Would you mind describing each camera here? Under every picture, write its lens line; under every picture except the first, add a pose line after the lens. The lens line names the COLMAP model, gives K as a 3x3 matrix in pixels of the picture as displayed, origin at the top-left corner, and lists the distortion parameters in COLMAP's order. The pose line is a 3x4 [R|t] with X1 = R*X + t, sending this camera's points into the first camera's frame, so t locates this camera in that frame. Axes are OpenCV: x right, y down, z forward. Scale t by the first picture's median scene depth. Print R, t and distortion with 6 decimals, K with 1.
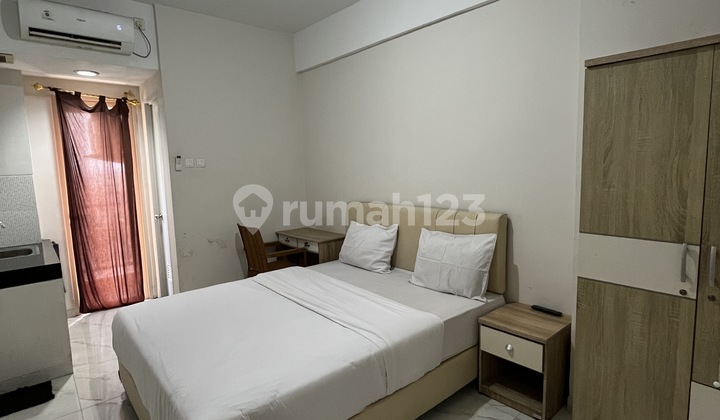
lens RADIAL K [[388.6, 0, 362.2], [0, 388.6, 210.2], [0, 0, 1]] dist [-0.004965, -0.000927]
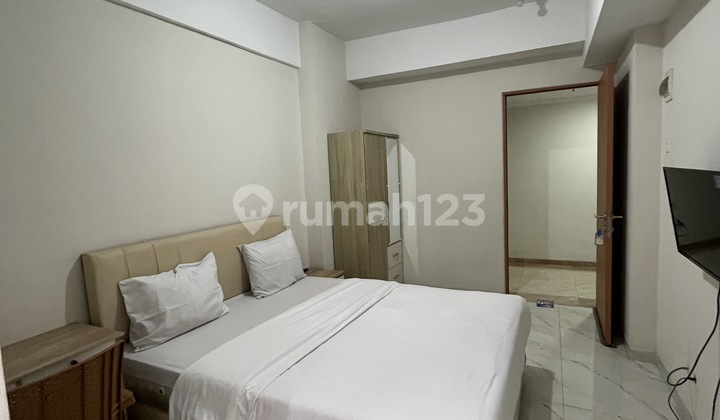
lens RADIAL K [[388.6, 0, 359.6], [0, 388.6, 206.1], [0, 0, 1]] dist [-0.004965, -0.000927]
pose [[-0.384644, -0.042955, 0.922065, -0.835415], [0.159699, 0.980756, 0.112308, -0.108634], [-0.909145, 0.190451, -0.370382, 1.048356]]
